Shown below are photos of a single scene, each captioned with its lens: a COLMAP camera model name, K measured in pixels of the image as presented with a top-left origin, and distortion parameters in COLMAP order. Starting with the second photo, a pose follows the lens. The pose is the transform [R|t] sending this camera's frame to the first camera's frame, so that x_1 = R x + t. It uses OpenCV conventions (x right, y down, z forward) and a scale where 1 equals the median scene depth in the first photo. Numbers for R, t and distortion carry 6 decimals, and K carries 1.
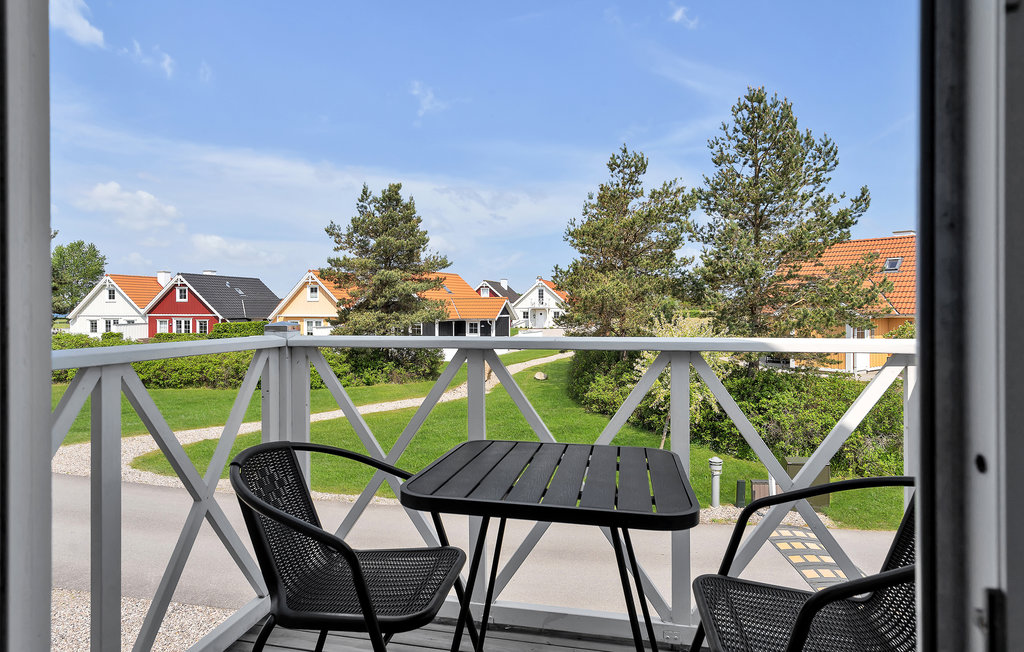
lens RADIAL K [[593.1, 0, 512.0], [0, 593.1, 326.0], [0, 0, 1]] dist [-0.001891, -0.000192]
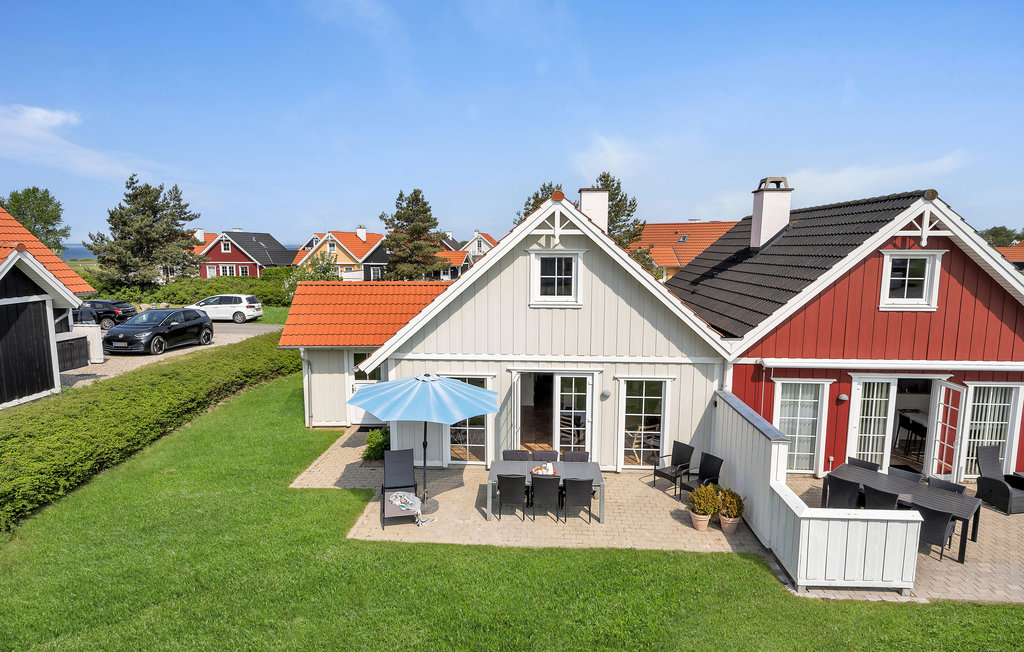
lens RADIAL K [[593.1, 0, 512.0], [0, 593.1, 326.0], [0, 0, 1]] dist [-0.001891, -0.000192]
pose [[0.988547, -0.017202, 0.149932, -0.114179], [0.001427, 0.994504, 0.104691, -0.015099], [-0.150908, -0.103278, 0.983138, -0.464032]]
